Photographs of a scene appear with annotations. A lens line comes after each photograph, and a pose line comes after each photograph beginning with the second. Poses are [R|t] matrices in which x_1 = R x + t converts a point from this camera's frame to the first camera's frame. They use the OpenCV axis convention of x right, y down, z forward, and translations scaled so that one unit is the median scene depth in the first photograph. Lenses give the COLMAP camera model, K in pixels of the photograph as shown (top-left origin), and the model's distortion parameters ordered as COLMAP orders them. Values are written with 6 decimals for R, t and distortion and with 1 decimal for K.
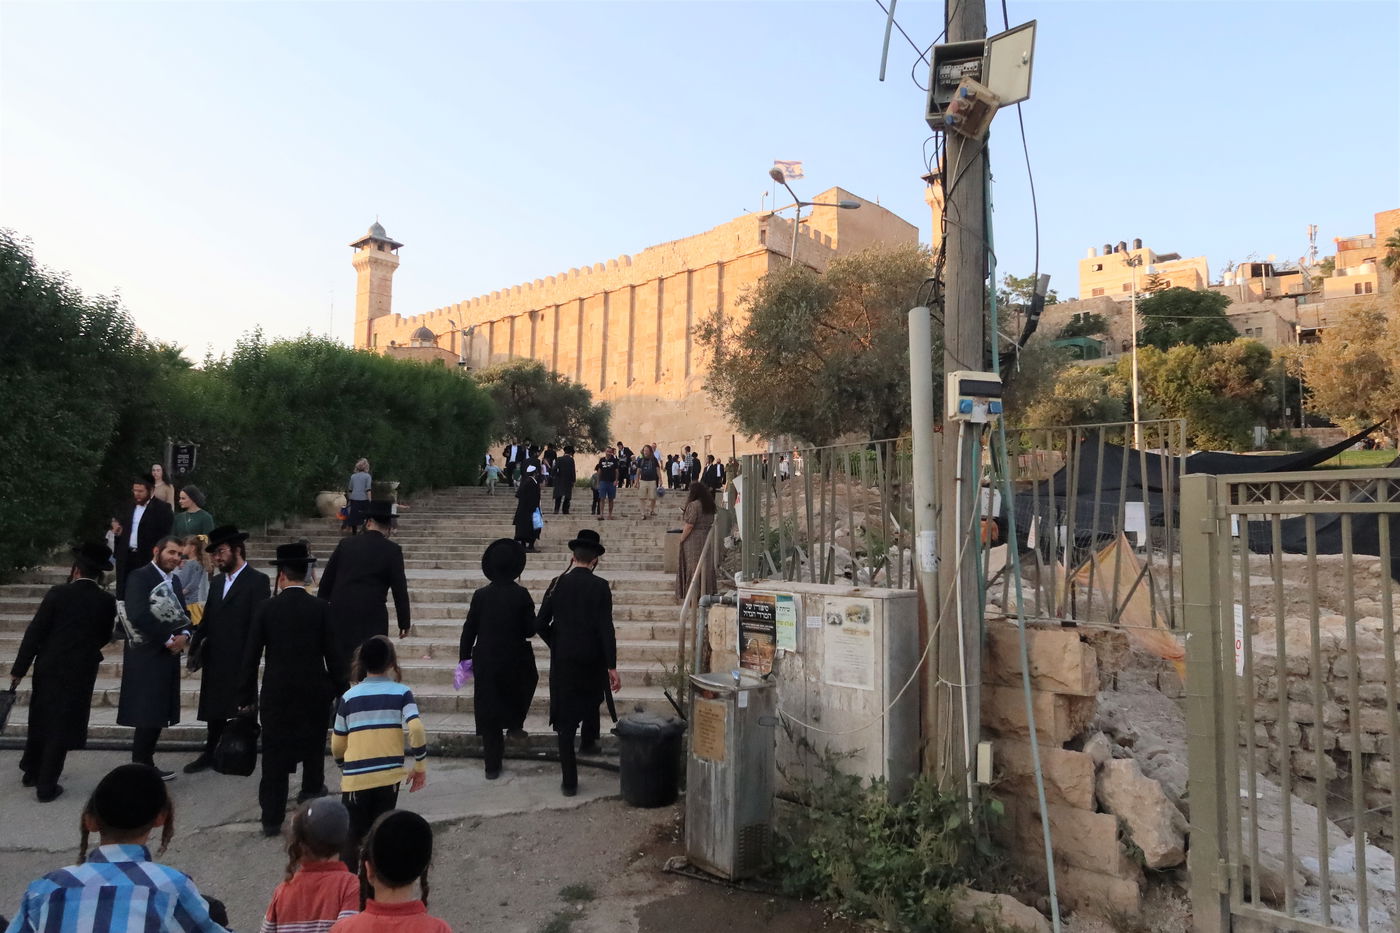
lens RADIAL K [[1603.4, 0, 700.5], [0, 1603.4, 465.7], [0, 0, 1]] dist [-0.046042, 0.000000]
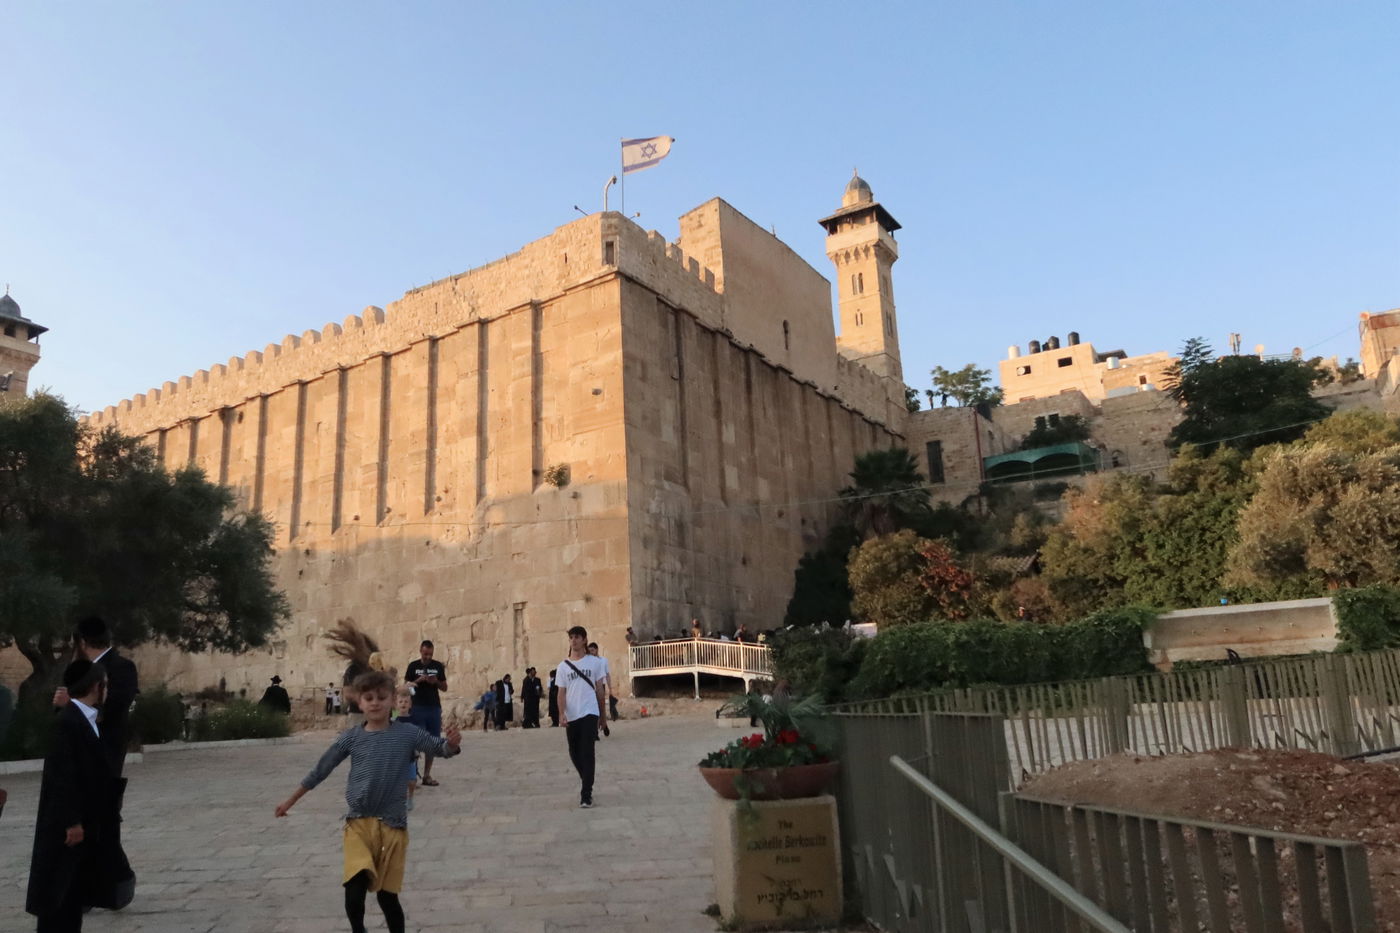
lens RADIAL K [[1603.4, 0, 696.9], [0, 1603.4, 462.5], [0, 0, 1]] dist [-0.046042, 0.000000]
pose [[0.992055, -0.017283, 0.124612, -0.002599], [0.030748, 0.993788, -0.106955, -0.005399], [-0.121989, 0.109937, 0.986424, 0.402442]]
